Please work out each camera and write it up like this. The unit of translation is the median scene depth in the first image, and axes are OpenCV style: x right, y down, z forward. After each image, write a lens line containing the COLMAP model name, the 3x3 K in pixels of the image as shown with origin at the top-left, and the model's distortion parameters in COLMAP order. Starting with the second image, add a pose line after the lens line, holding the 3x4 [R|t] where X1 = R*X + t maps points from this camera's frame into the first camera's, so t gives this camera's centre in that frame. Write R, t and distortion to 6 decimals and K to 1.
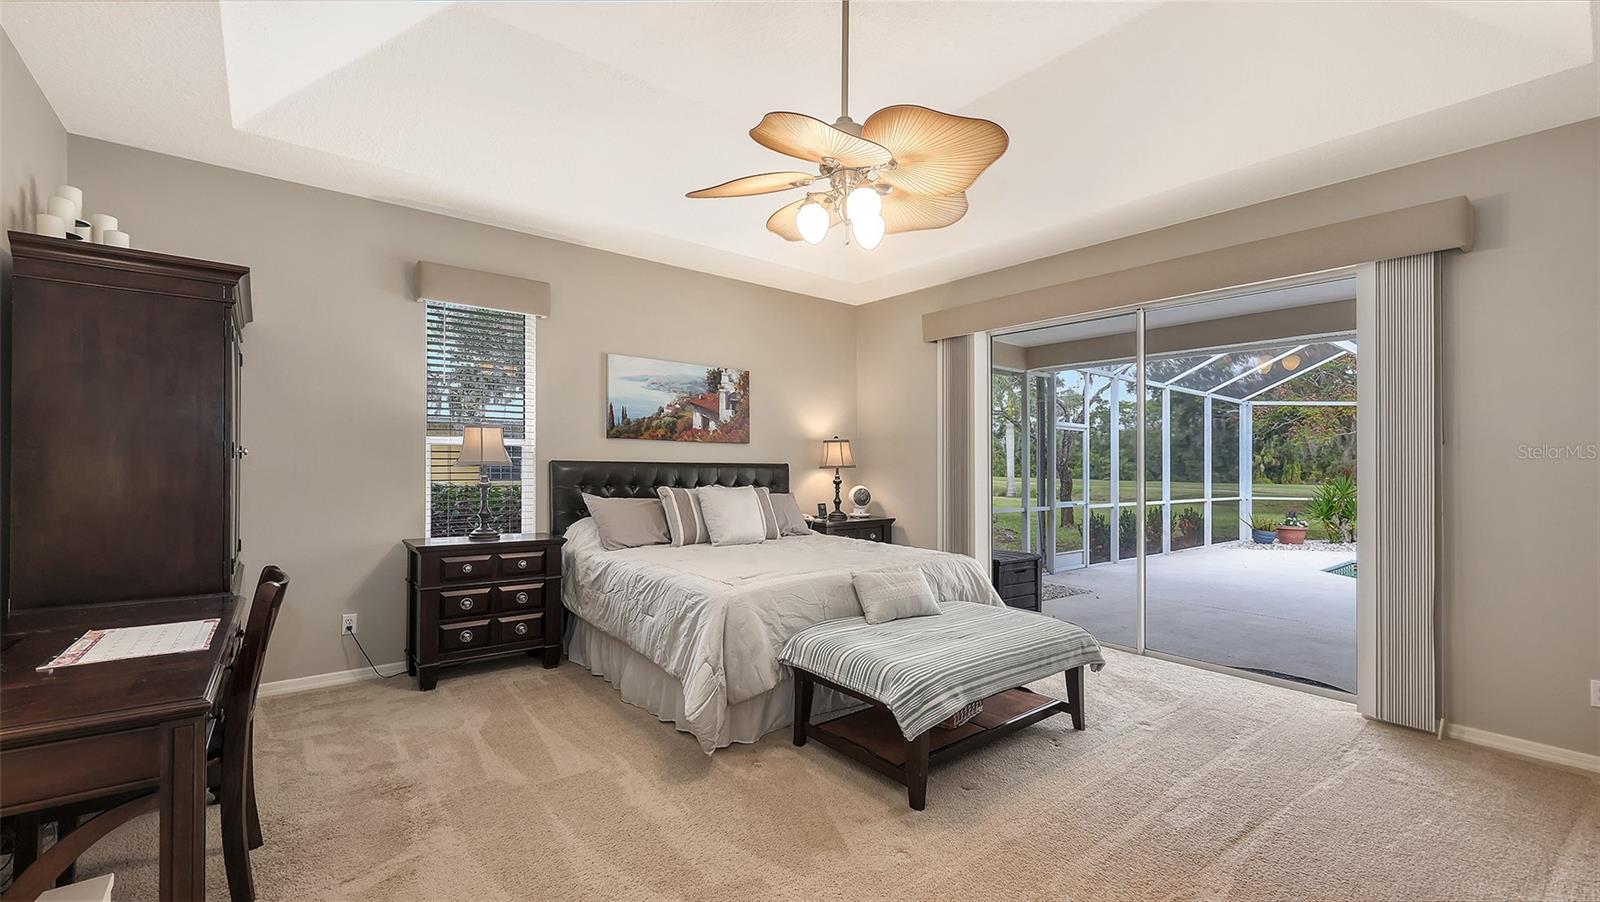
lens RADIAL K [[652.3, 0, 797.2], [0, 652.3, 458.4], [0, 0, 1]] dist [-0.001700, 0.001140]
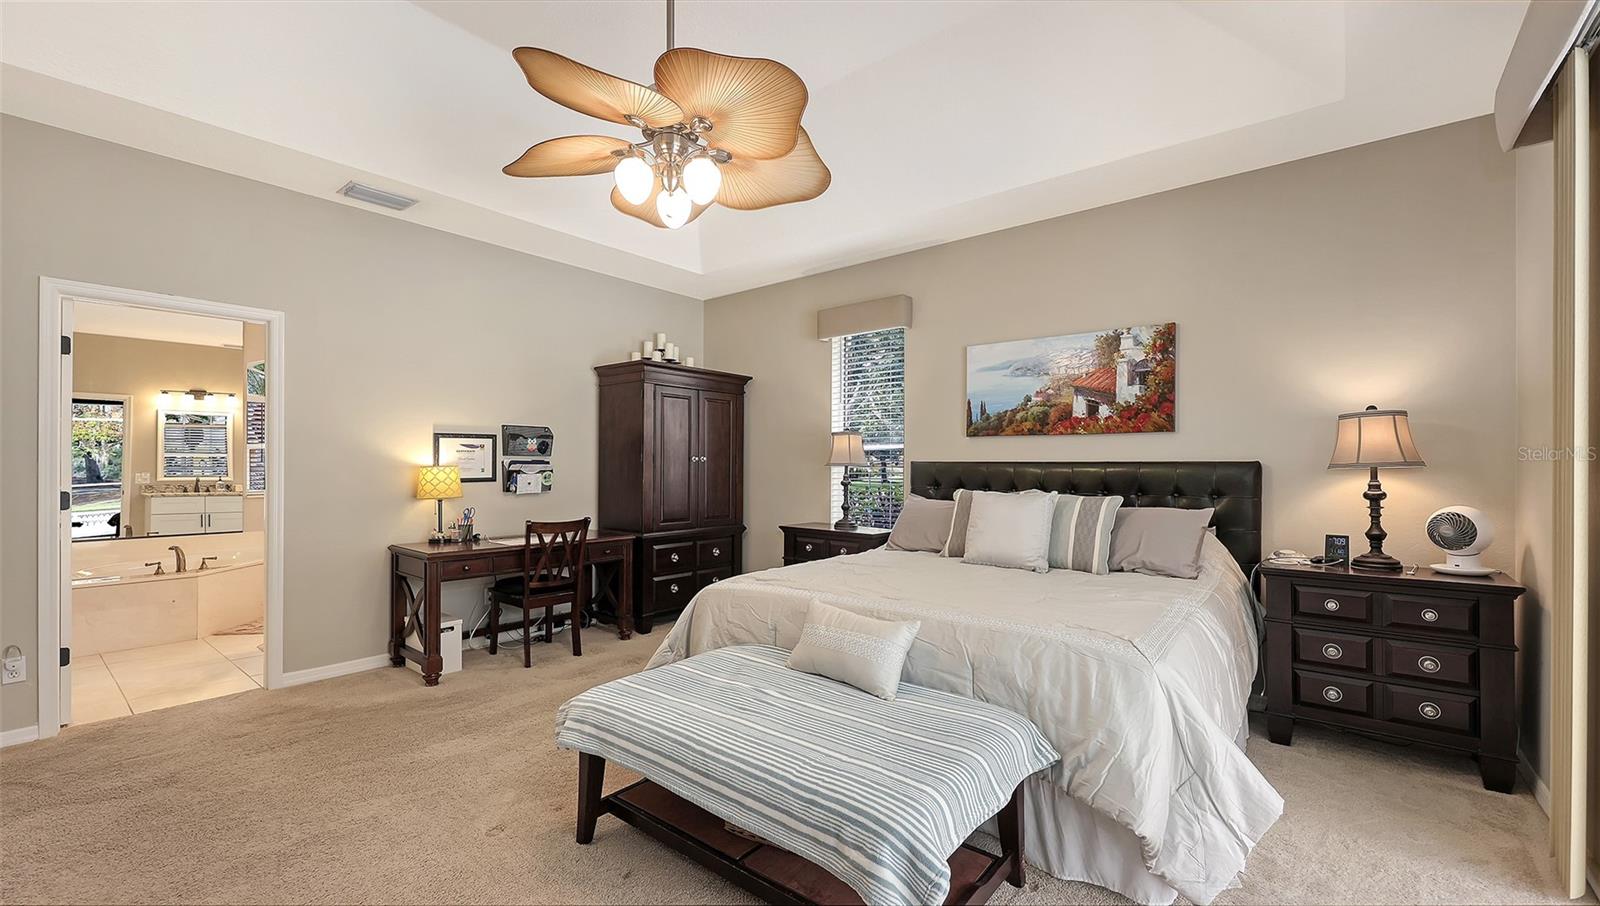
lens RADIAL K [[655.1, 0, 797.9], [0, 655.1, 465.8], [0, 0, 1]] dist [0.001624, -0.000850]
pose [[0.198081, -0.013226, -0.980096, 0.527432], [0.008724, 0.999893, -0.011730, 0.017288], [0.980147, -0.006227, 0.198175, 0.521339]]
